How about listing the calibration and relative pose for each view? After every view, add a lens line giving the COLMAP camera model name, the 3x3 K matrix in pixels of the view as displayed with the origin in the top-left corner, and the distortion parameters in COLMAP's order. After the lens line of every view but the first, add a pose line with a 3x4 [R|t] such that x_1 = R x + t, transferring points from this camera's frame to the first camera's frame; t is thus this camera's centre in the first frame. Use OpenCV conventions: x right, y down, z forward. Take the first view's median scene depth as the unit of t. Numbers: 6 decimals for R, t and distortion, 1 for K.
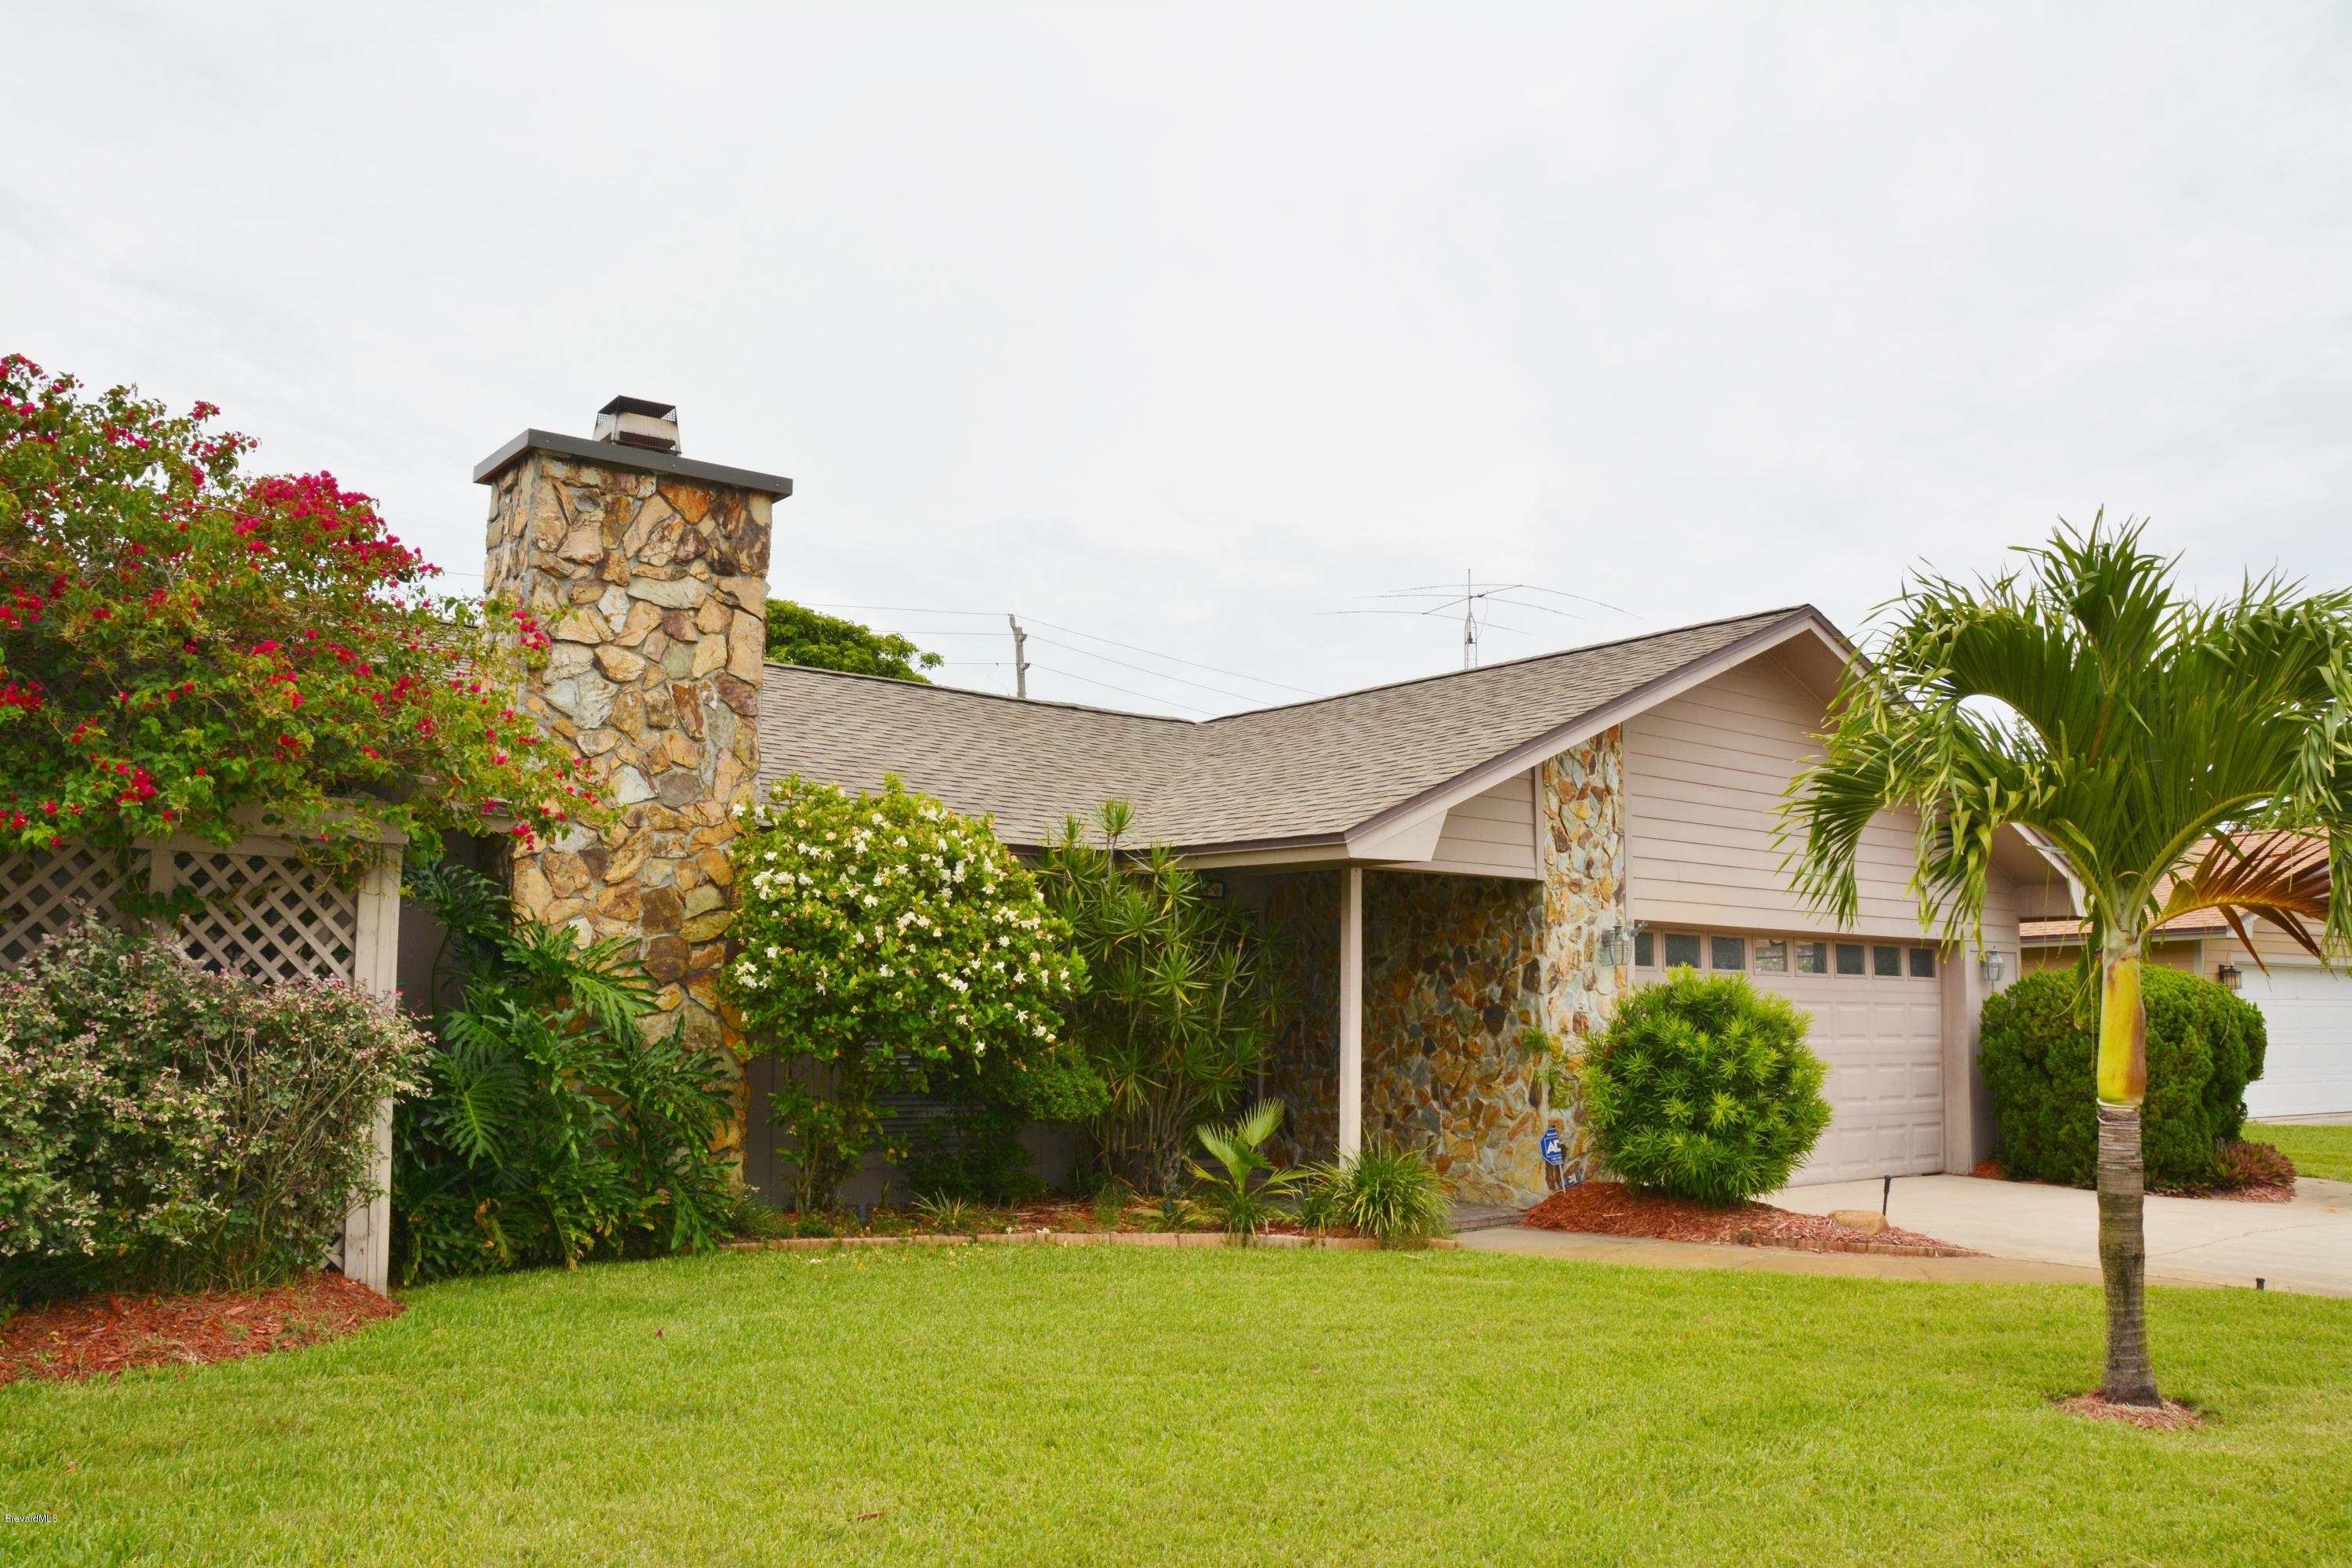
lens RADIAL K [[1866.6, 0, 1162.3], [0, 1866.6, 767.5], [0, 0, 1]] dist [-0.115615, 0.040980]
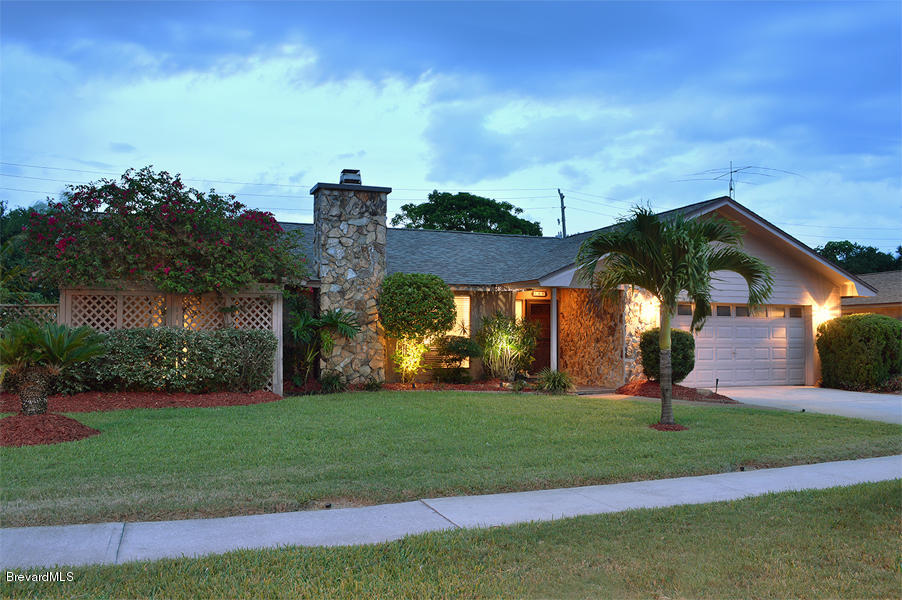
lens RADIAL K [[750.2, 0, 455.5], [0, 750.2, 300.2], [0, 0, 1]] dist [-0.076911, -0.004146]
pose [[0.956642, -0.023211, -0.290341, 0.358778], [0.047373, 0.995946, 0.076469, -0.042458], [0.287389, -0.086908, 0.953863, -0.410125]]
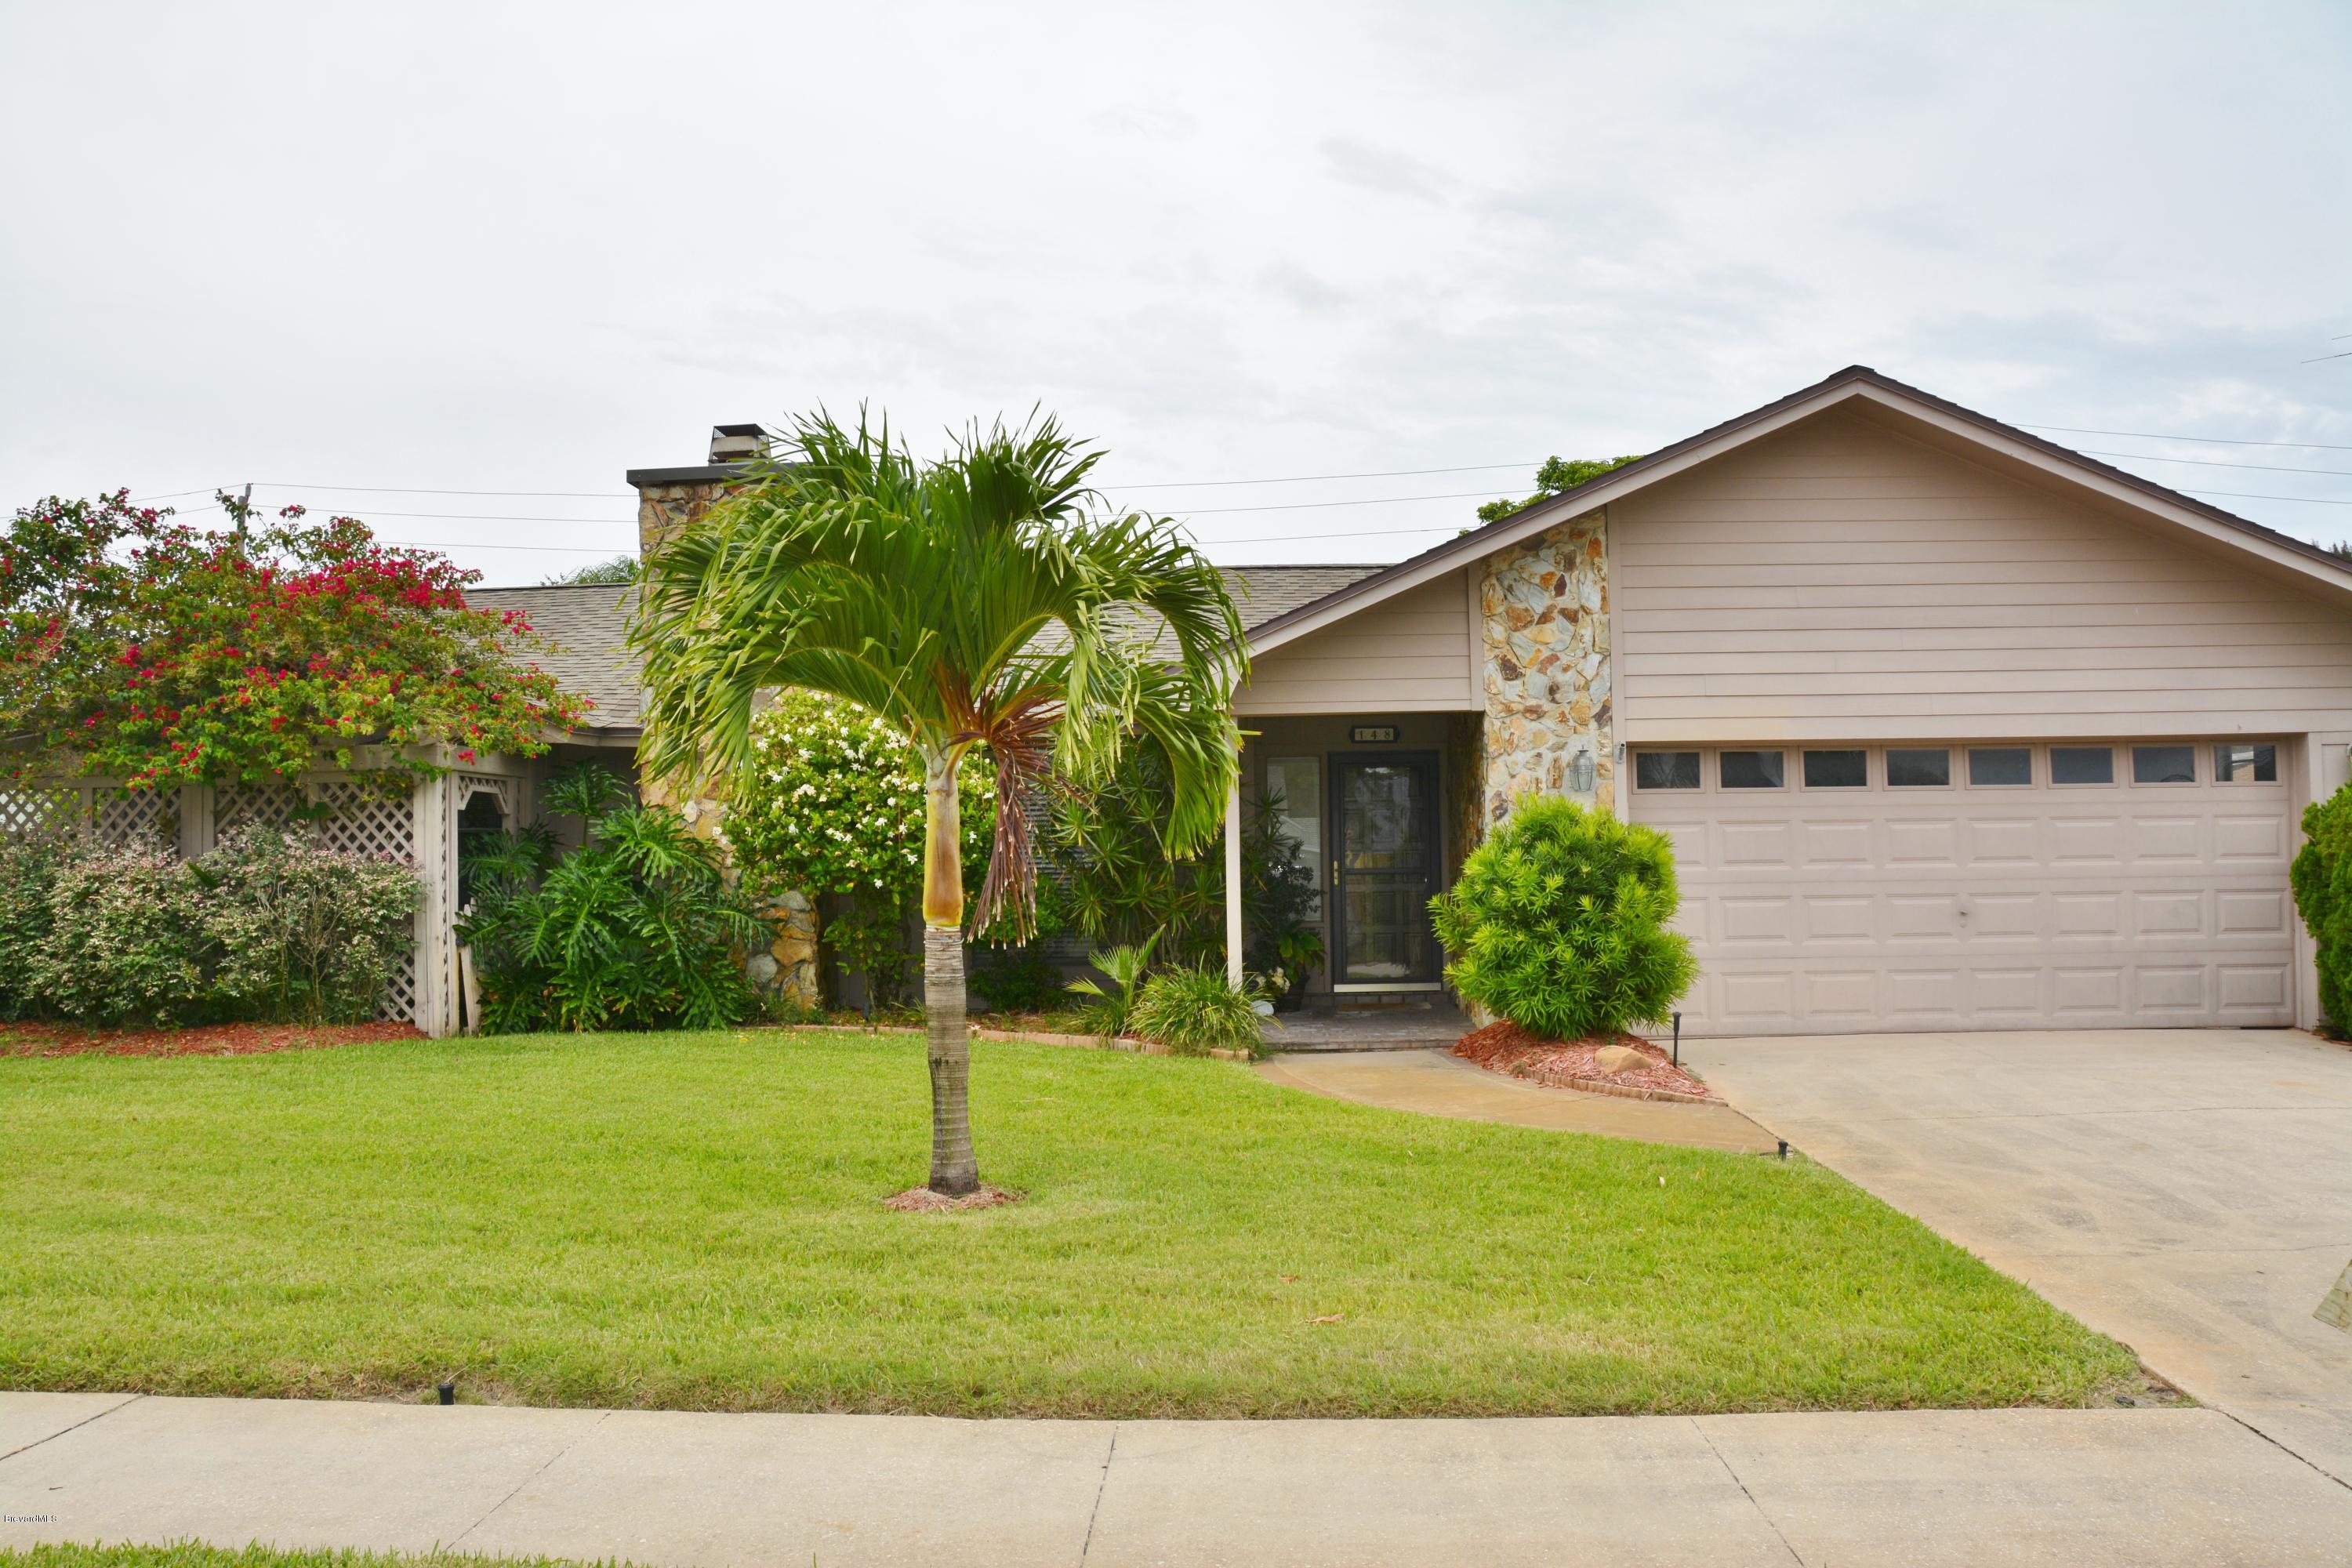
lens RADIAL K [[1866.6, 0, 1175.7], [0, 1866.6, 806.2], [0, 0, 1]] dist [-0.115615, 0.040980]
pose [[0.741598, -0.043994, -0.669401, 0.889415], [0.112497, 0.991872, 0.059443, 0.039768], [0.661345, -0.119388, 0.740520, 0.164503]]
